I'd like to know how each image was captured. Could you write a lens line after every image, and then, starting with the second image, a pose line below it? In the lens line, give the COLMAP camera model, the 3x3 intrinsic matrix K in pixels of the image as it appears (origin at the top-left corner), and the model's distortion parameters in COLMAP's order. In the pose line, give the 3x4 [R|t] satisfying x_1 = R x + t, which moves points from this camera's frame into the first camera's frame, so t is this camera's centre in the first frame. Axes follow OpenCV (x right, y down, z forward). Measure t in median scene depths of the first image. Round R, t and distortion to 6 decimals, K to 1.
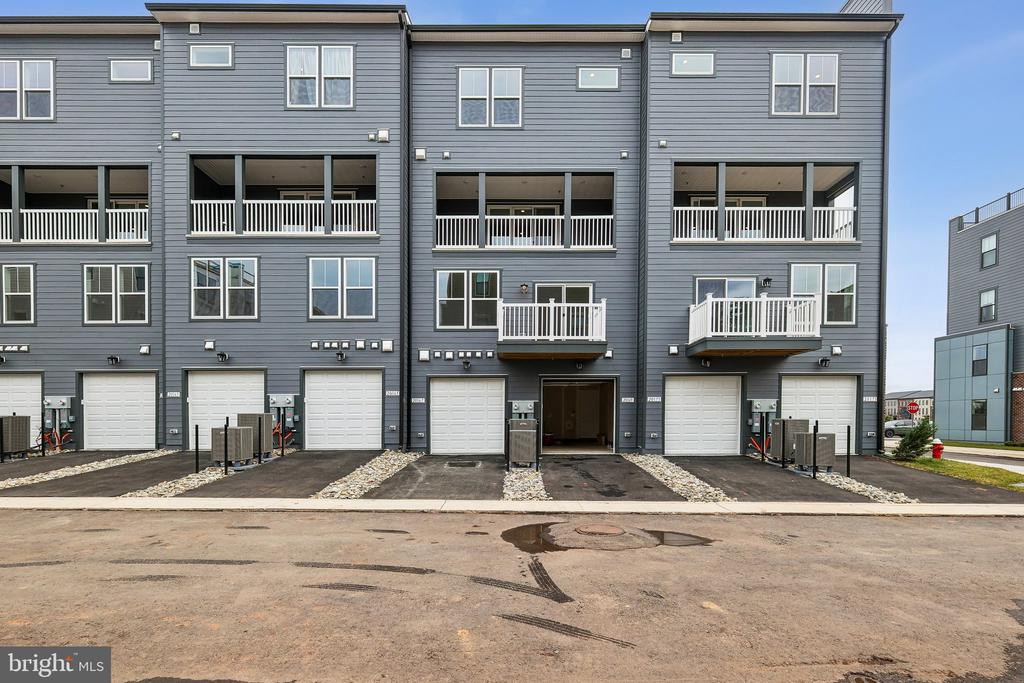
lens RADIAL K [[434.3, 0, 512.7], [0, 434.3, 328.4], [0, 0, 1]] dist [0.002433, 0.000026]
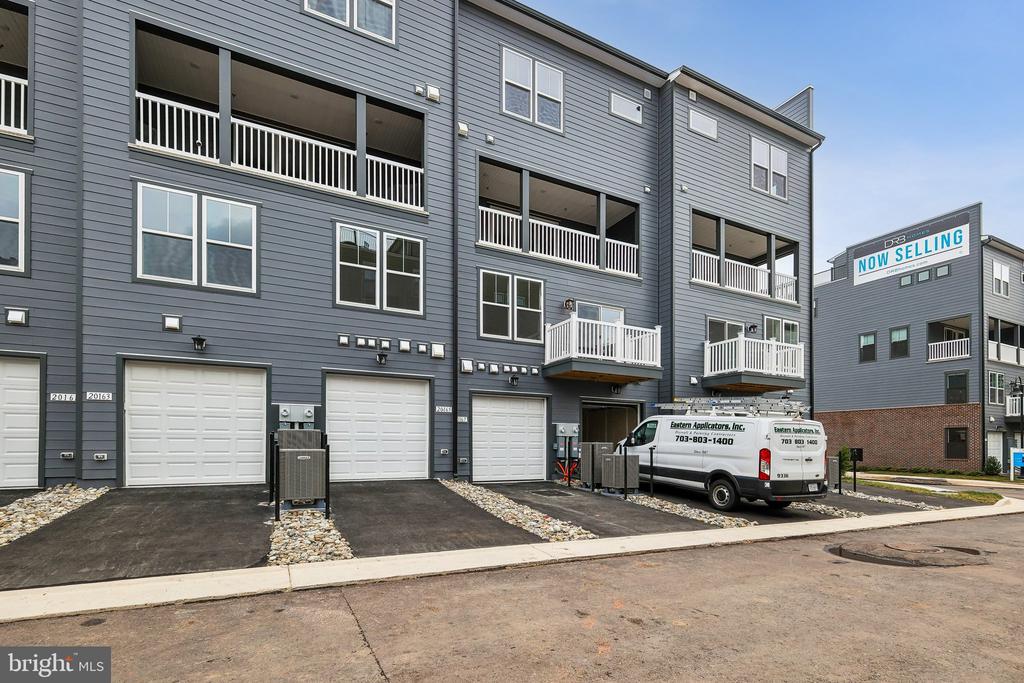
lens RADIAL K [[449.9, 0, 514.2], [0, 449.9, 347.7], [0, 0, 1]] dist [0.002540, -0.000230]
pose [[0.901193, 0.100940, 0.421500, -0.484067], [-0.098108, 0.994769, -0.028464, 0.041596], [-0.422168, -0.015701, 0.906381, 0.167368]]
